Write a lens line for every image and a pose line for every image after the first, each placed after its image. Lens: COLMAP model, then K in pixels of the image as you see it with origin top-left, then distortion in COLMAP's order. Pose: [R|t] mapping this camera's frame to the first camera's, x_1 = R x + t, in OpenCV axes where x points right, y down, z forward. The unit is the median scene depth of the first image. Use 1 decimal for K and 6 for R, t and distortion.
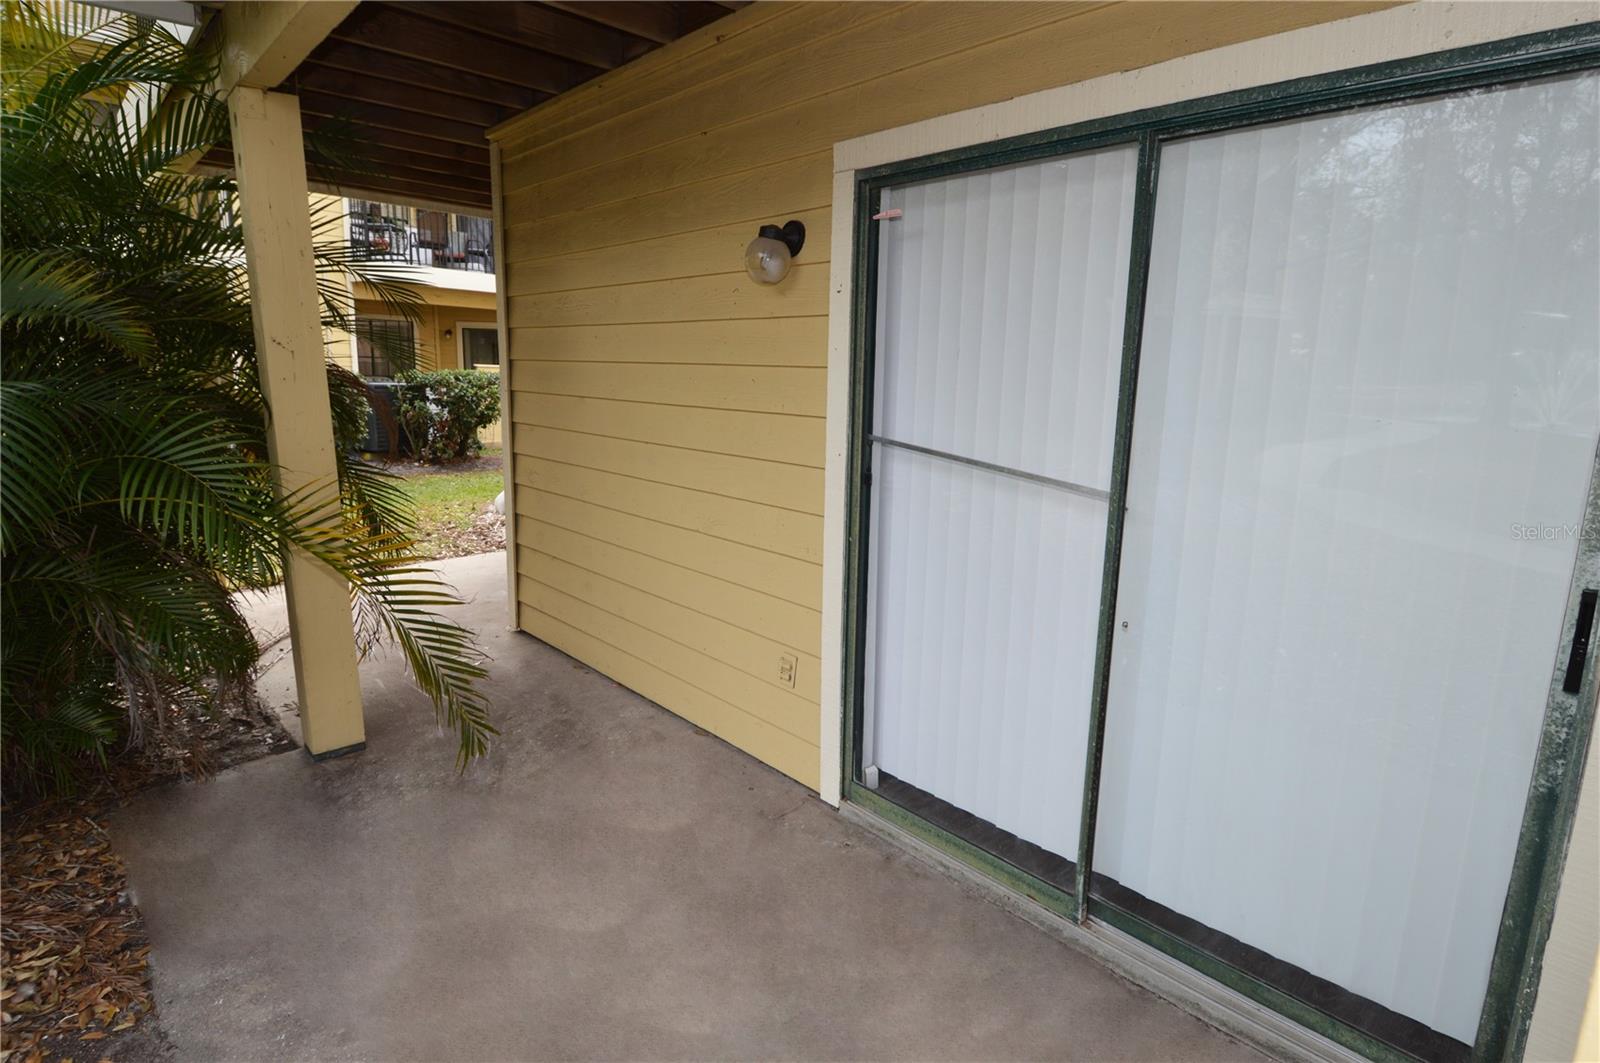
lens RADIAL K [[854.5, 0, 804.6], [0, 854.5, 535.0], [0, 0, 1]] dist [0.013640, -0.024639]
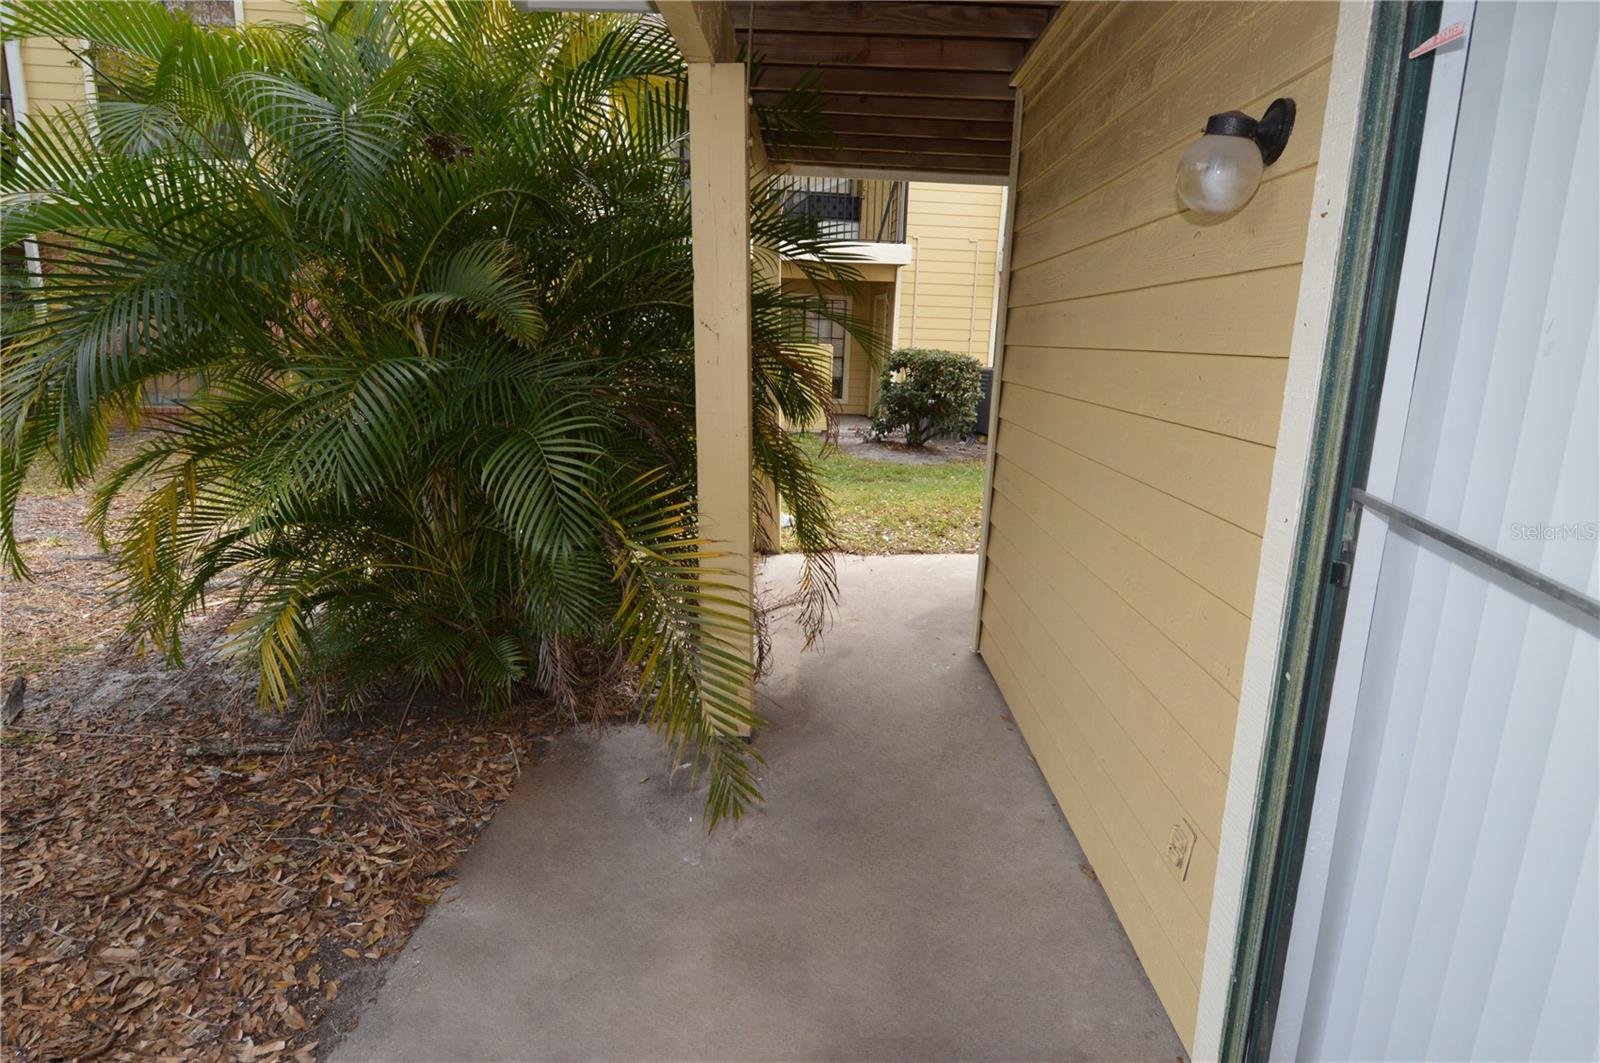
lens RADIAL K [[854.5, 0, 796.4], [0, 854.5, 525.7], [0, 0, 1]] dist [0.013640, -0.024639]
pose [[0.725547, 0.147004, -0.672289, 0.171247], [-0.144280, 0.987700, 0.060262, -0.073892], [0.672878, 0.053275, 0.737832, 0.370022]]
